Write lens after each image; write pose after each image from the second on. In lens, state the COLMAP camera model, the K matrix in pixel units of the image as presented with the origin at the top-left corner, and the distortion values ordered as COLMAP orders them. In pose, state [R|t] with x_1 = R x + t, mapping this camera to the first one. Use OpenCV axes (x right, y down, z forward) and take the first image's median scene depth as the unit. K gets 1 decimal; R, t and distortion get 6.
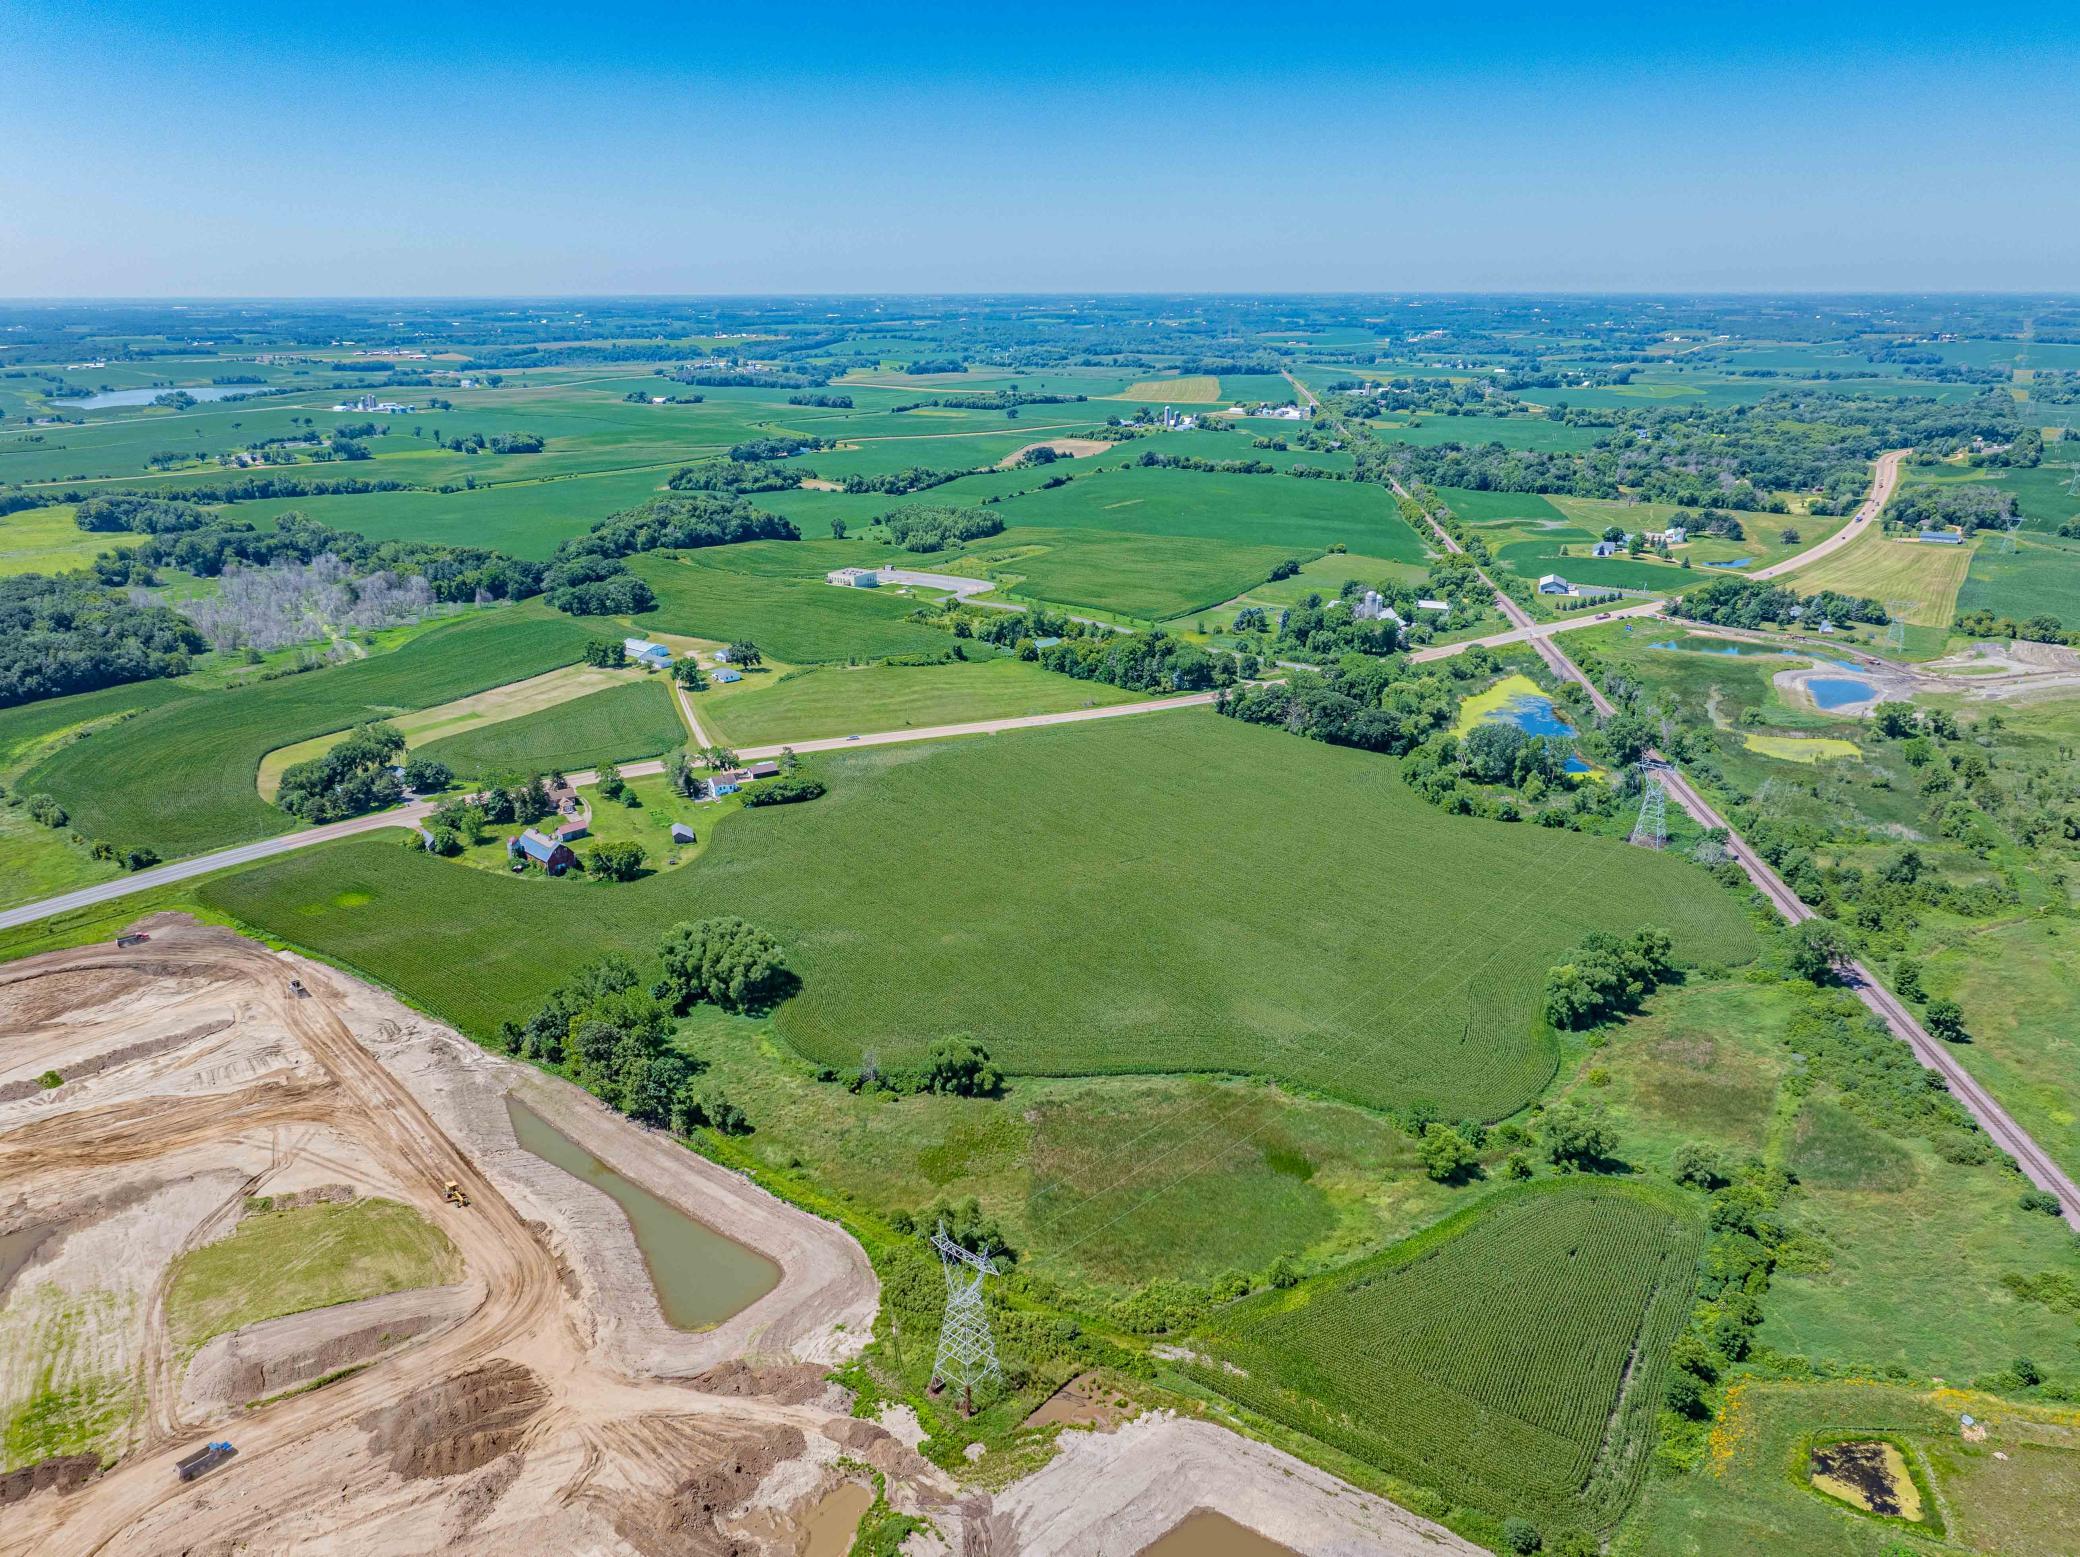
lens RADIAL K [[1476.3, 0, 1038.7], [0, 1476.3, 774.8], [0, 0, 1]] dist [-0.031748, 0.043313]
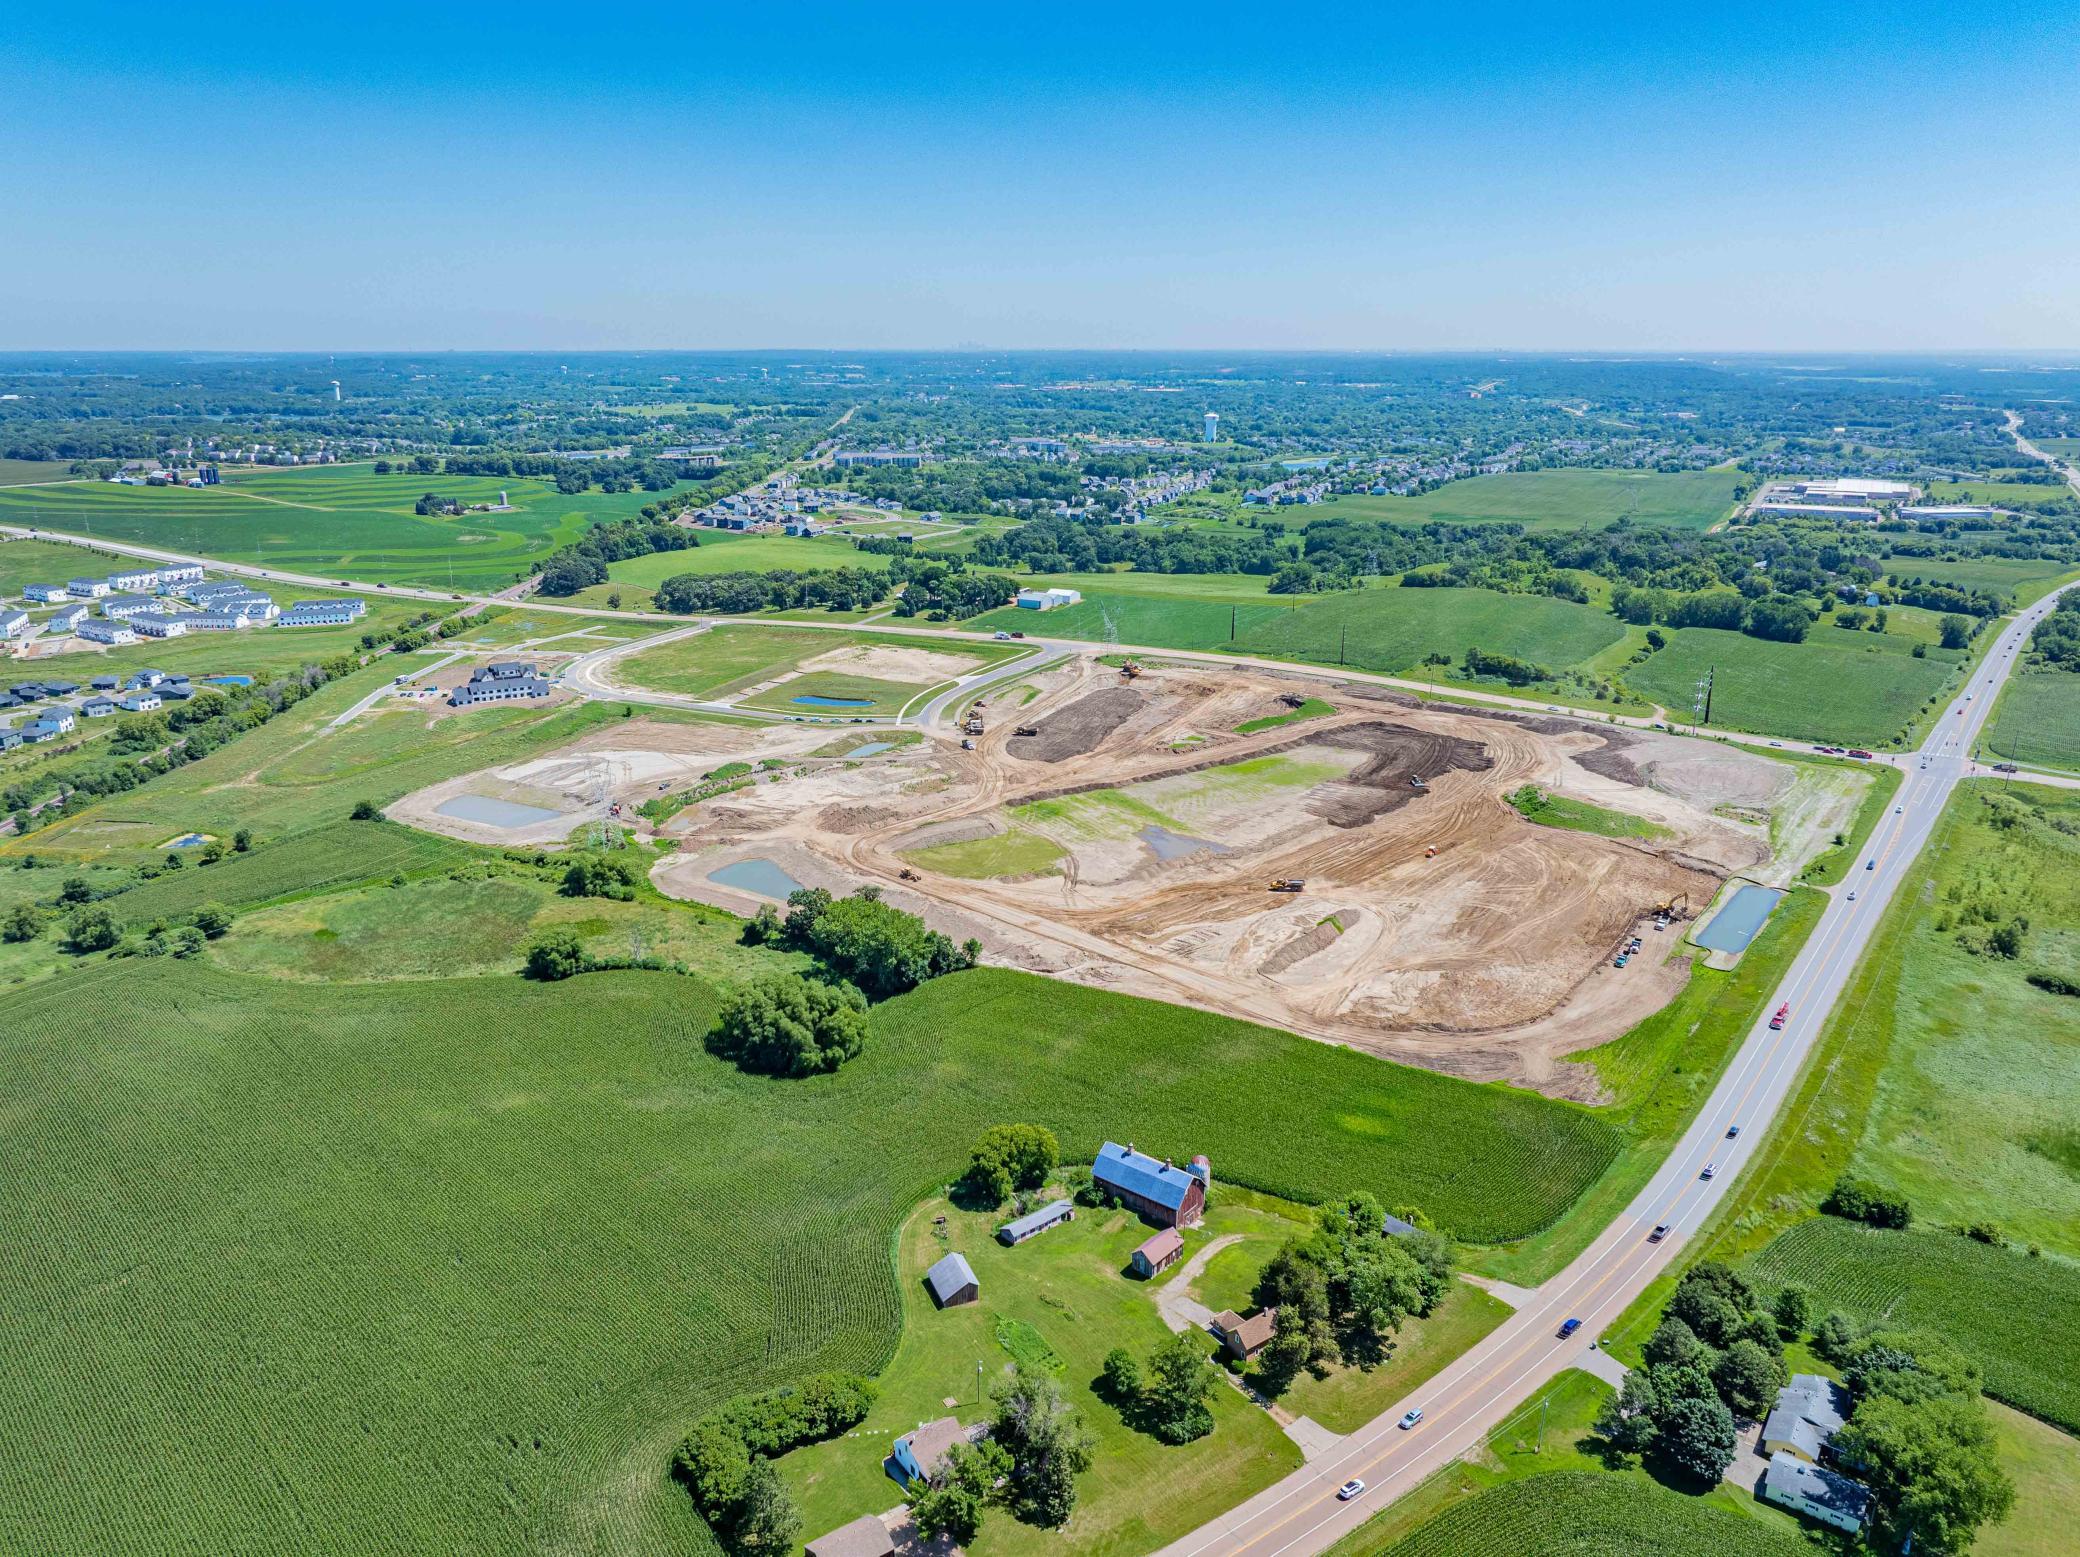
lens RADIAL K [[1470.2, 0, 1040.0], [0, 1470.2, 778.5], [0, 0, 1]] dist [-0.031621, 0.043911]
pose [[-0.995363, 0.029807, -0.091458, -0.182546], [-0.028102, 0.819198, 0.572822, -0.322633], [0.091996, 0.572736, -0.814561, 1.057602]]
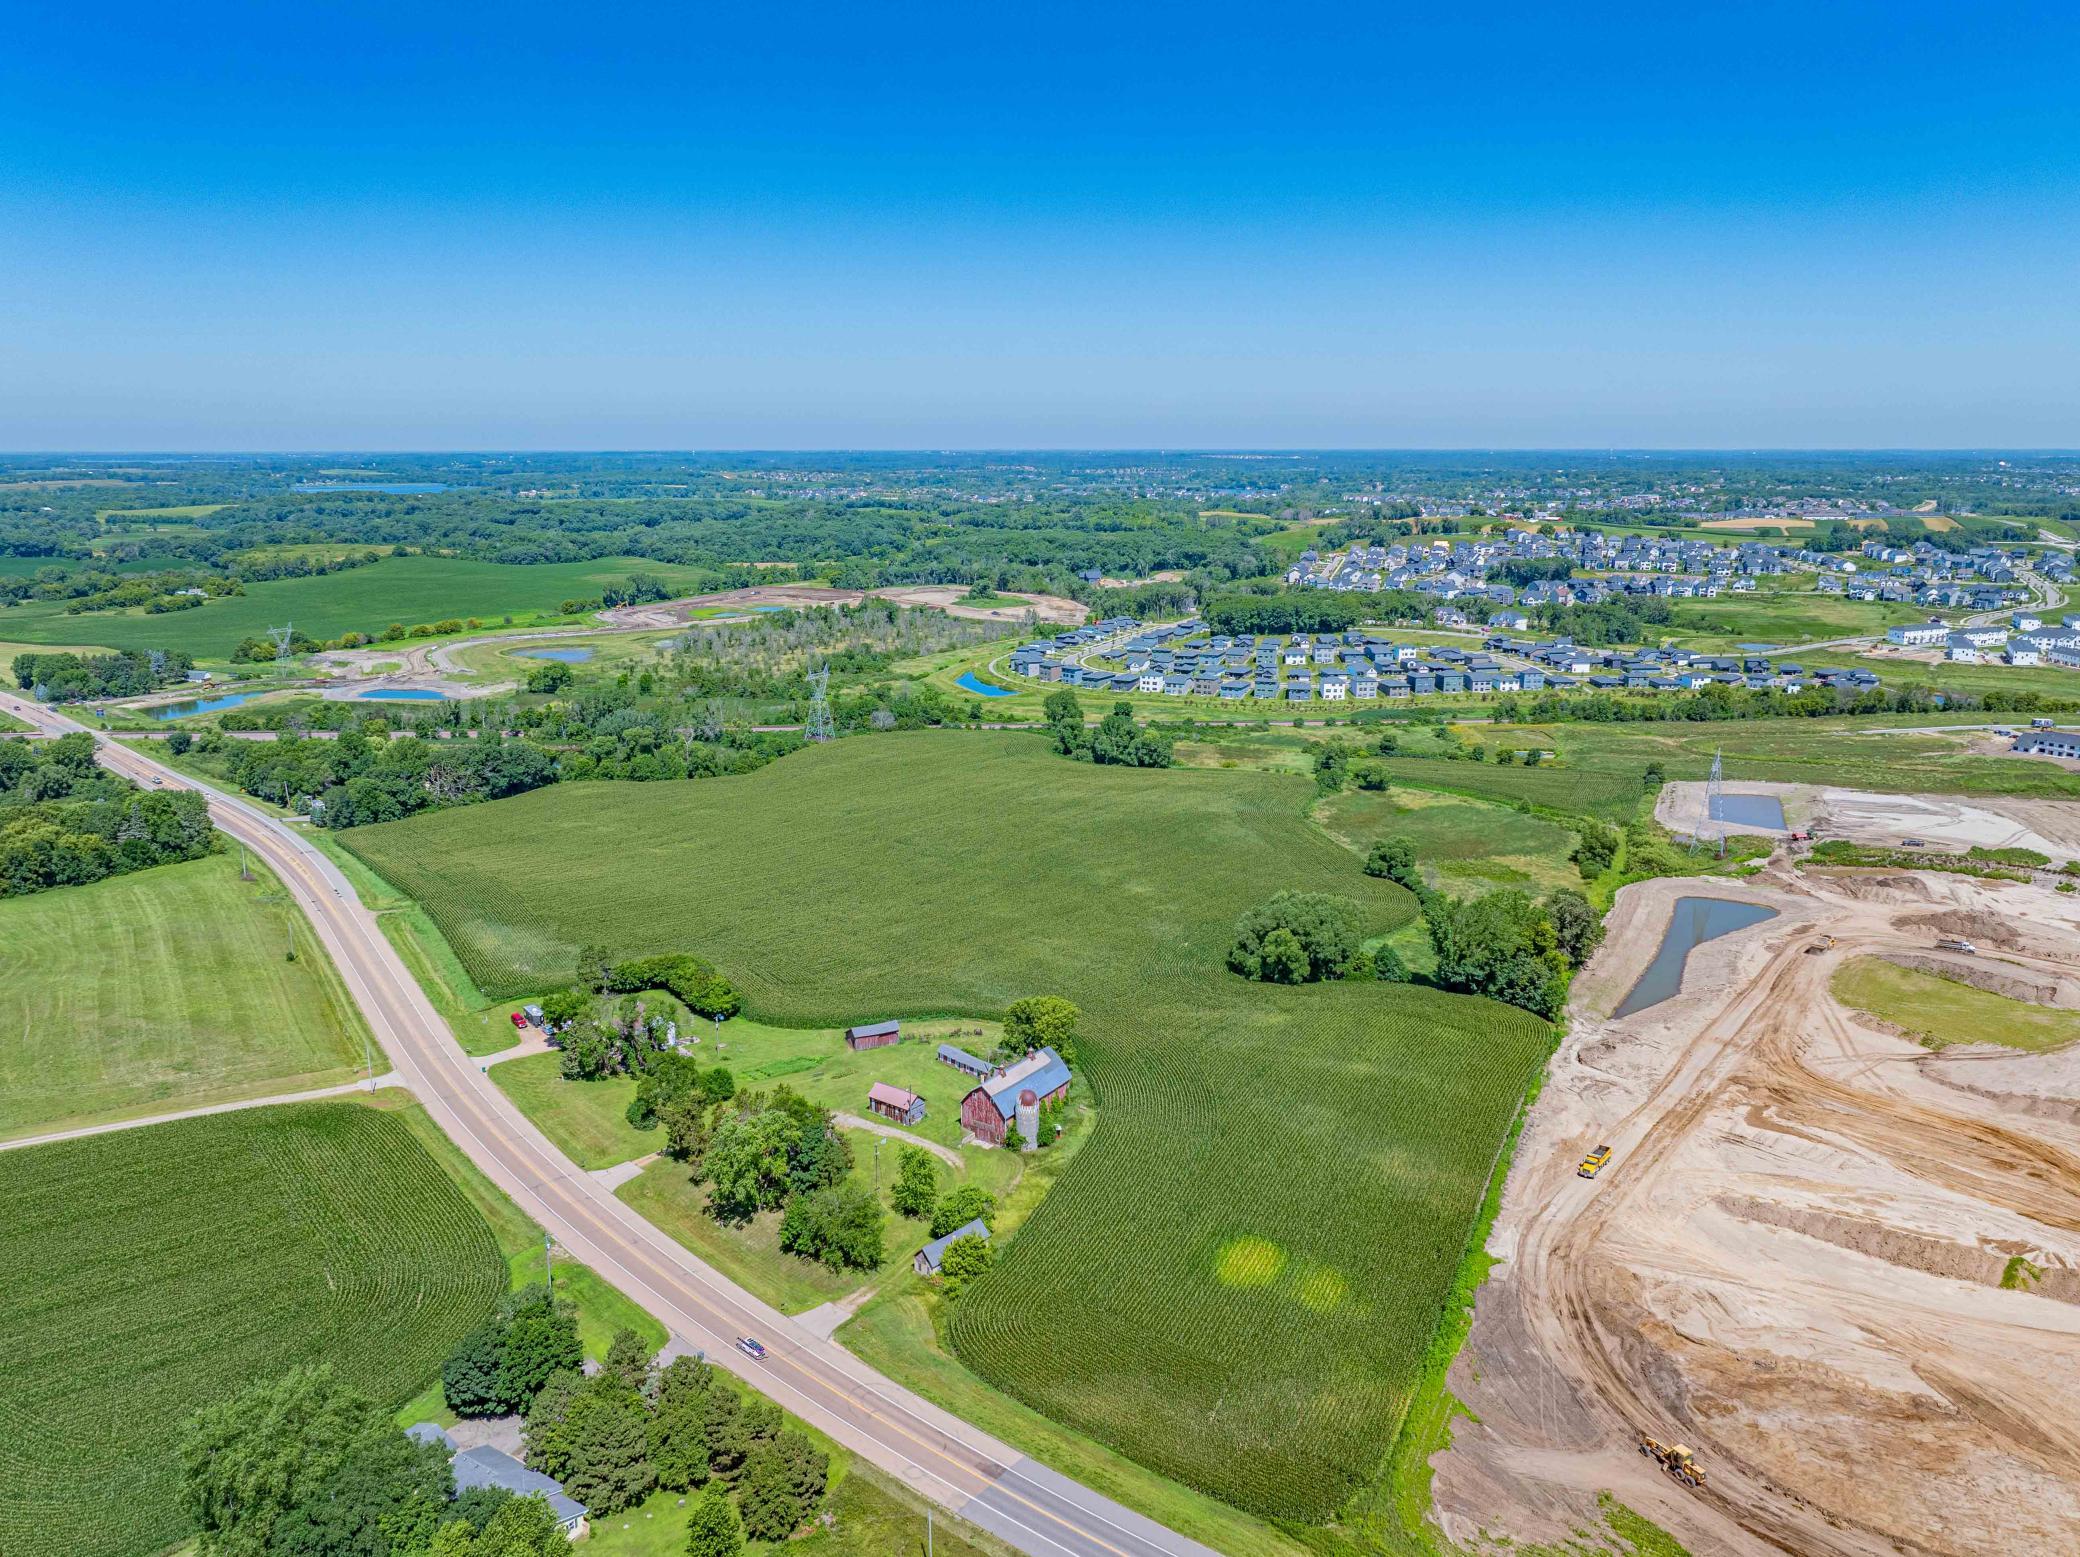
lens RADIAL K [[1470.2, 0, 1040.0], [0, 1470.2, 778.5], [0, 0, 1]] dist [-0.031621, 0.043911]
pose [[-0.170417, -0.215190, 0.961588, -0.639131], [0.314334, 0.913006, 0.260026, -0.148814], [-0.933891, 0.346573, -0.087950, 0.760842]]
